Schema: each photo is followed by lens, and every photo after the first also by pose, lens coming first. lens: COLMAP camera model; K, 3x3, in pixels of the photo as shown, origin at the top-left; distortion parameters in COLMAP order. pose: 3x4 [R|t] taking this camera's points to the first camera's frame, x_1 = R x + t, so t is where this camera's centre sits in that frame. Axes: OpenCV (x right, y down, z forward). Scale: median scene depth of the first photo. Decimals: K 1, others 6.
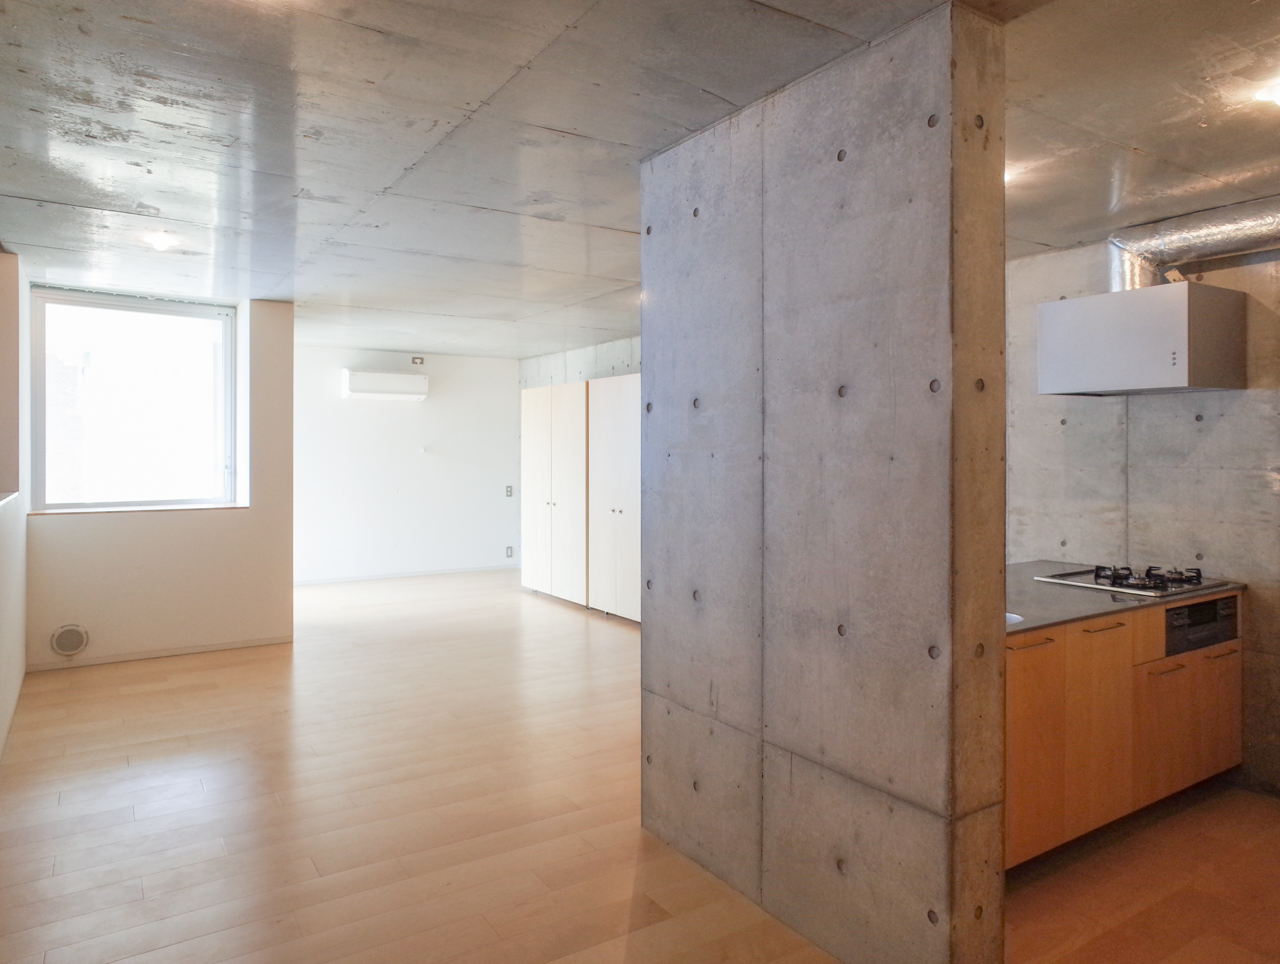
lens RADIAL K [[840.1, 0, 635.8], [0, 840.1, 450.8], [0, 0, 1]] dist [-0.004227, 0.006551]
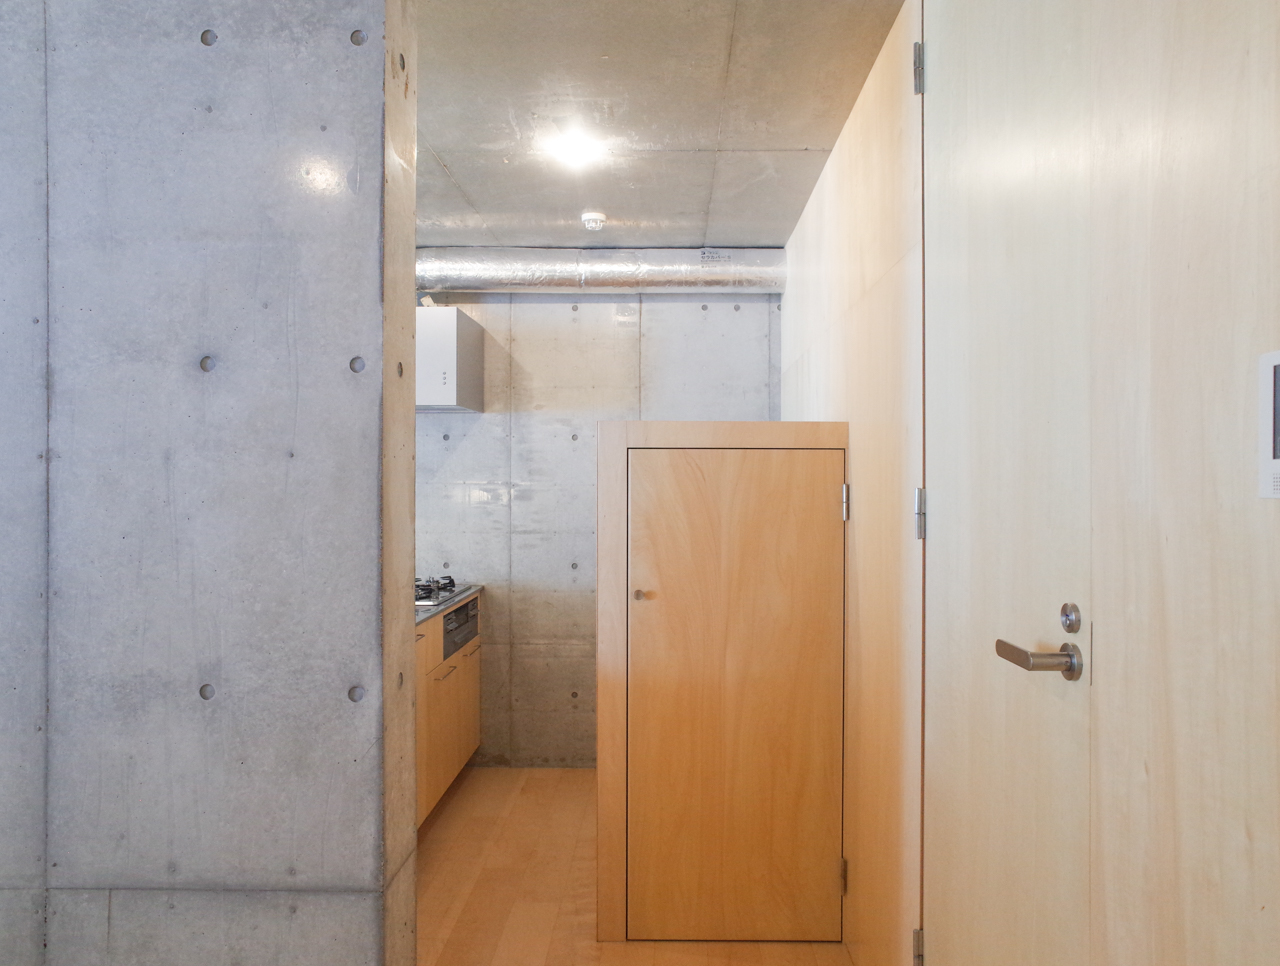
lens RADIAL K [[851.8, 0, 647.8], [0, 851.8, 483.3], [0, 0, 1]] dist [-0.037164, 0.048242]
pose [[0.572744, -0.000437, 0.819734, -0.131674], [-0.000666, 0.999999, 0.000999, 0.030775], [-0.819734, -0.001118, 0.572744, 0.257497]]
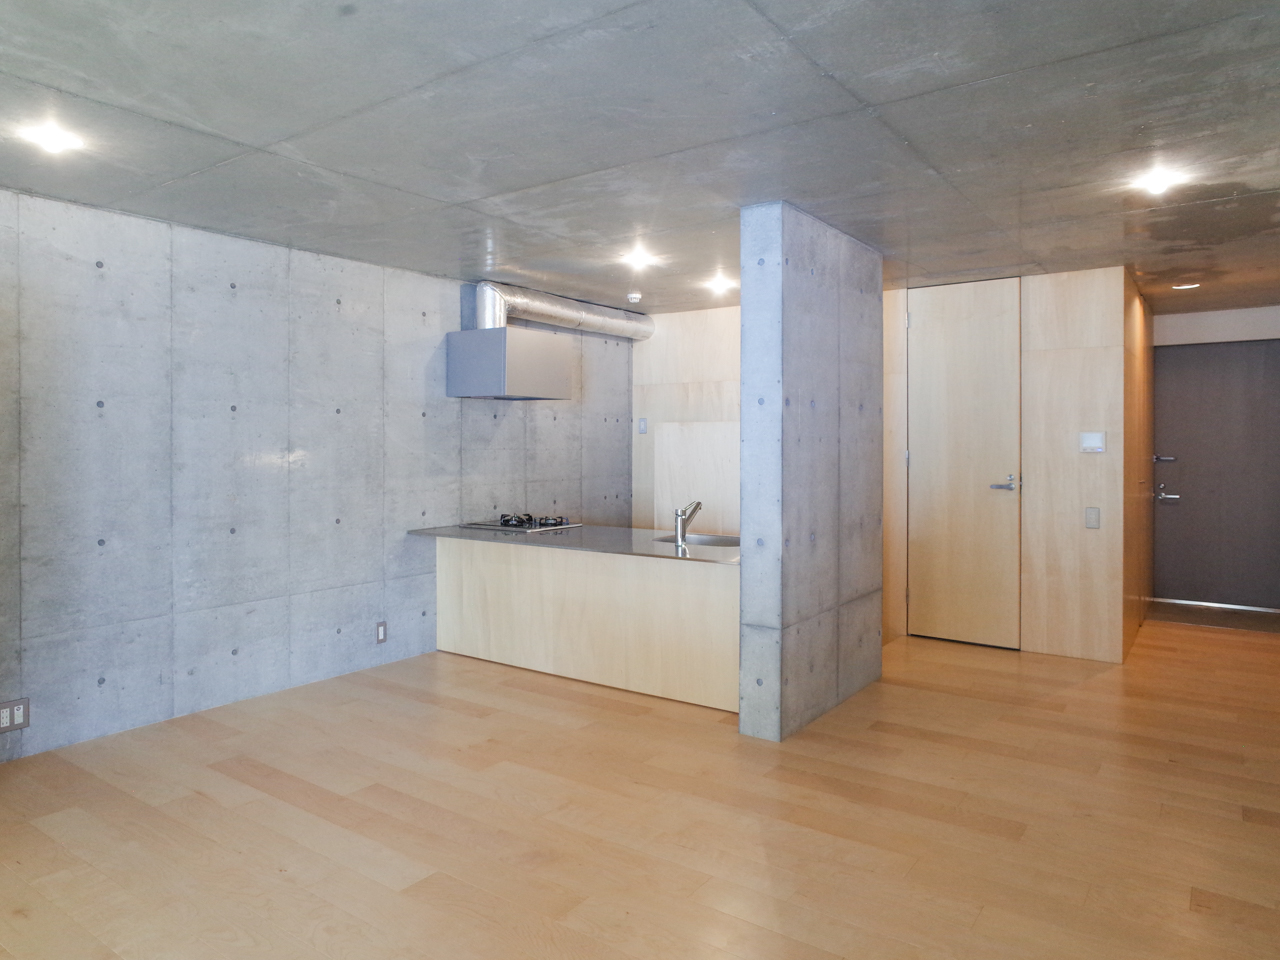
lens RADIAL K [[840.1, 0, 635.8], [0, 840.1, 448.8], [0, 0, 1]] dist [-0.004227, 0.006551]
pose [[-0.355319, -0.008663, 0.934705, -1.387903], [-0.000386, 0.999958, 0.009121, 0.009028], [-0.934745, 0.002880, -0.355308, 2.137661]]
